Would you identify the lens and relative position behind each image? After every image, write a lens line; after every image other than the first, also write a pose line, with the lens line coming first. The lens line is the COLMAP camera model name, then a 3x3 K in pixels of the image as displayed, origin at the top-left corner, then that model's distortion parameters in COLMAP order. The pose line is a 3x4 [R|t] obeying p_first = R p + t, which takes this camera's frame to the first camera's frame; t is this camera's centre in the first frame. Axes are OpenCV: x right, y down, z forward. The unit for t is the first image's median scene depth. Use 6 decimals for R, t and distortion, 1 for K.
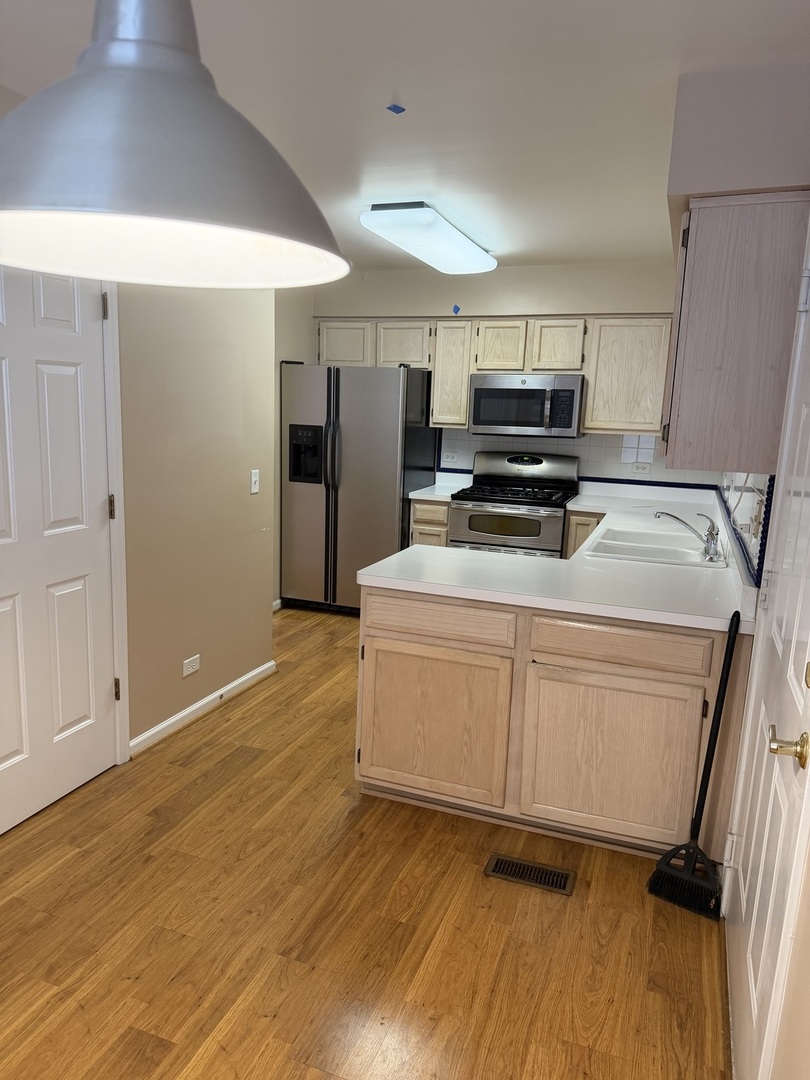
lens RADIAL K [[737.1, 0, 405.0], [0, 737.1, 544.1], [0, 0, 1]] dist [0.099090, -0.140832]
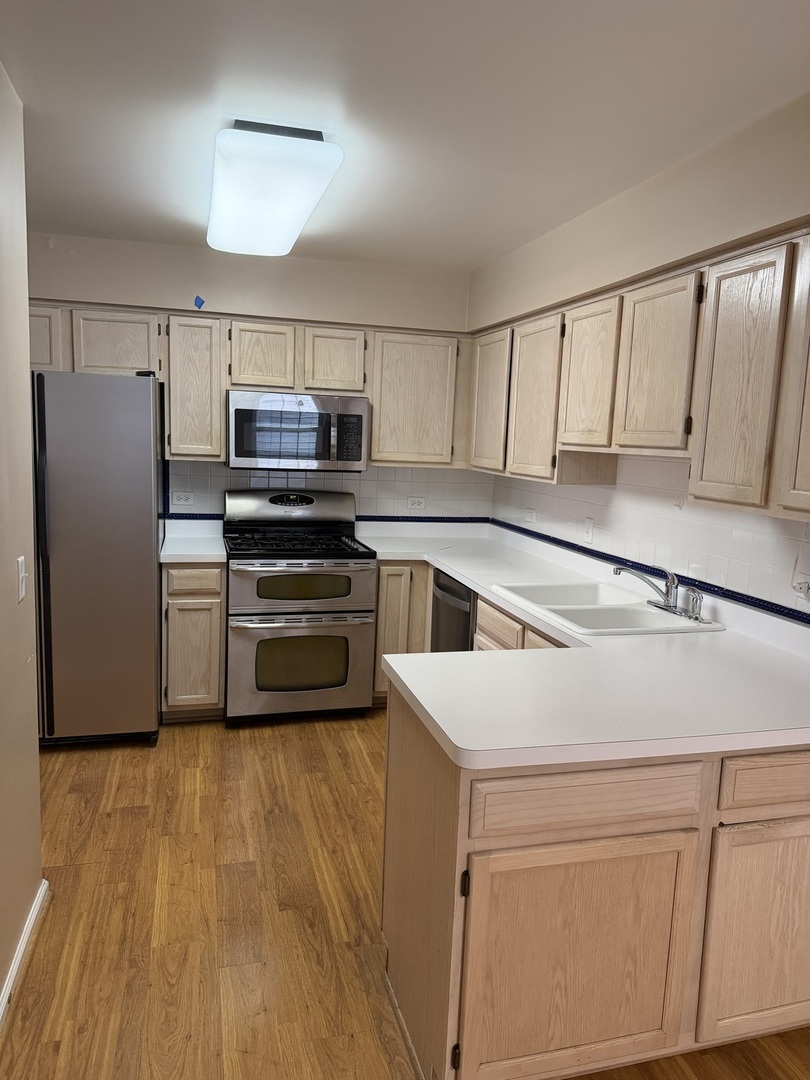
lens RADIAL K [[737.1, 0, 405.0], [0, 737.1, 544.1], [0, 0, 1]] dist [0.099090, -0.140832]
pose [[0.812238, -0.085958, 0.576957, -0.221981], [0.096392, 0.995264, 0.012579, -0.068850], [-0.575306, 0.045397, 0.816677, 0.299382]]
